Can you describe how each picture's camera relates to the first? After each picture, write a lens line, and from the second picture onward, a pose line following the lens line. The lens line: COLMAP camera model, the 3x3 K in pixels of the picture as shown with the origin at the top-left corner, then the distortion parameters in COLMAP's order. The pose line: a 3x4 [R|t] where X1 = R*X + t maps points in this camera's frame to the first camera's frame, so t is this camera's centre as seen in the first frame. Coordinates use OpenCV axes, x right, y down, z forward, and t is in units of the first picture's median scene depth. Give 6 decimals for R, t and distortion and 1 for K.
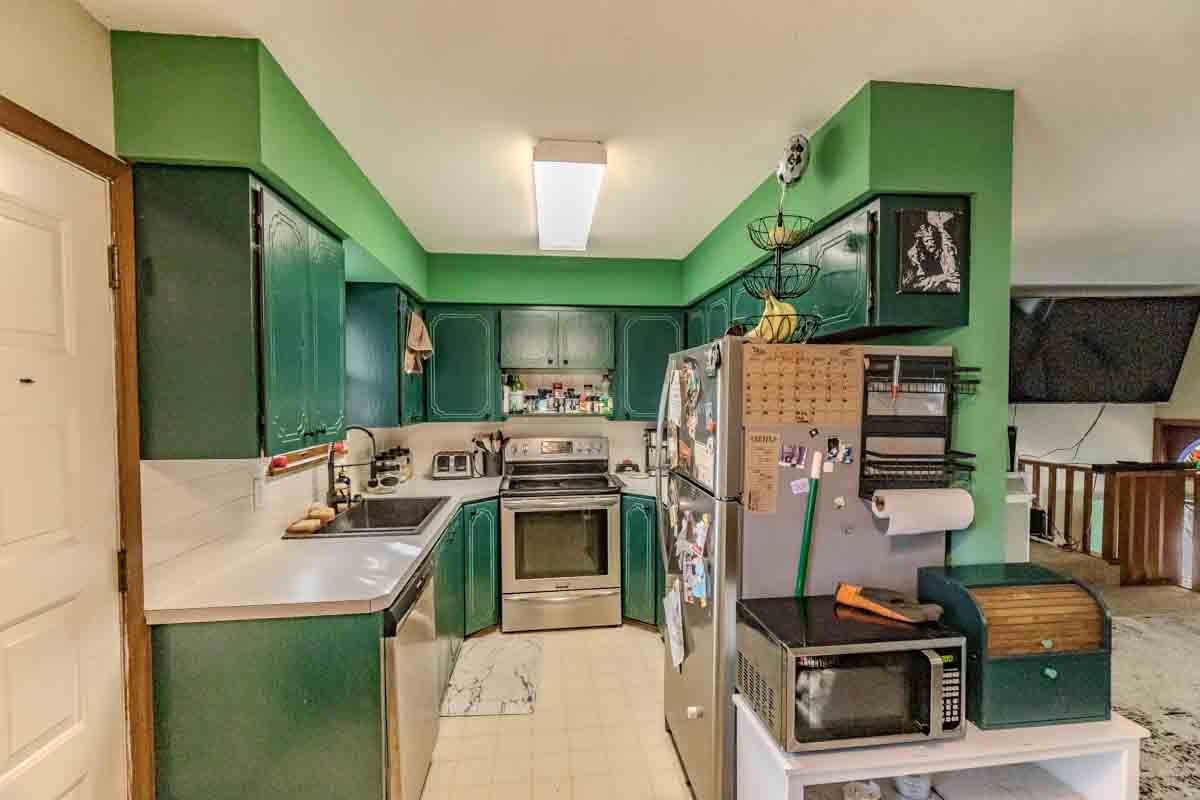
lens RADIAL K [[546.3, 0, 603.4], [0, 546.3, 410.2], [0, 0, 1]] dist [0.008881, -0.000914]
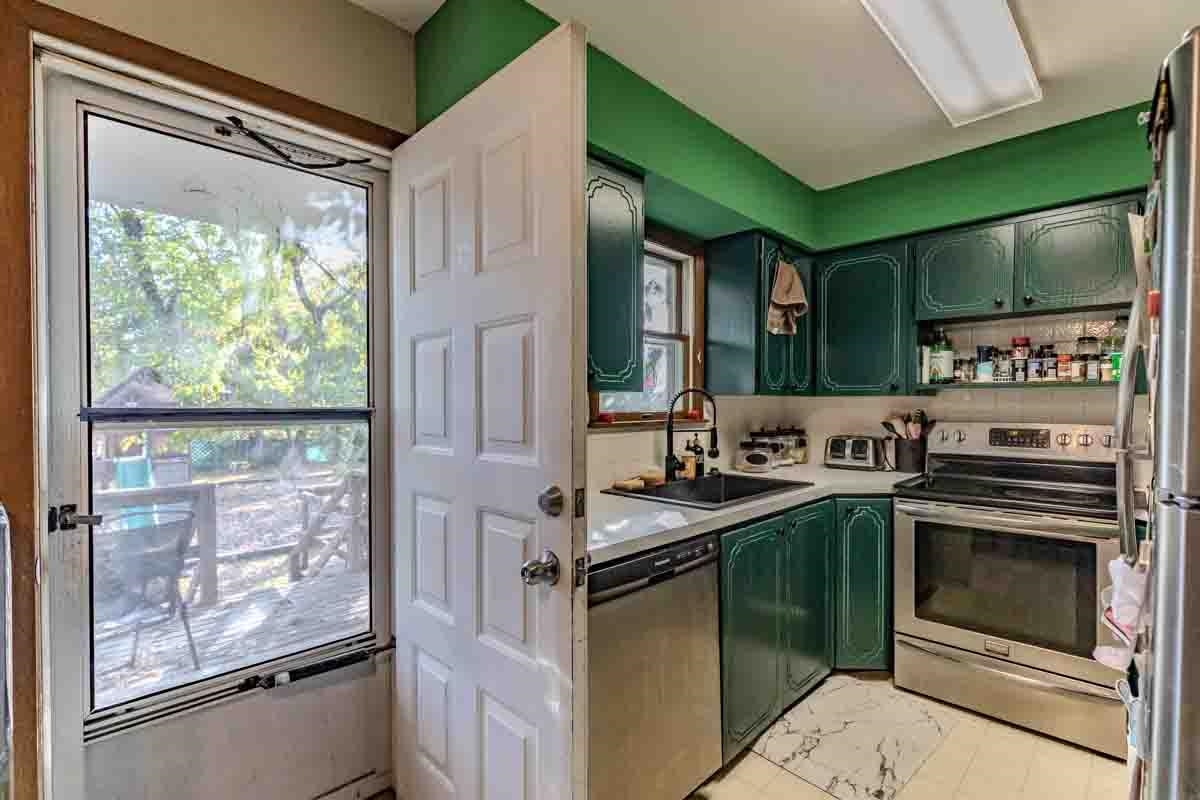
lens RADIAL K [[543.1, 0, 600.7], [0, 543.1, 407.6], [0, 0, 1]] dist [-0.001401, -0.000263]
pose [[0.616232, 0.007942, -0.787524, 0.144383], [-0.025019, 0.999642, -0.009496, 0.063785], [0.787167, 0.025554, 0.616210, 0.270779]]
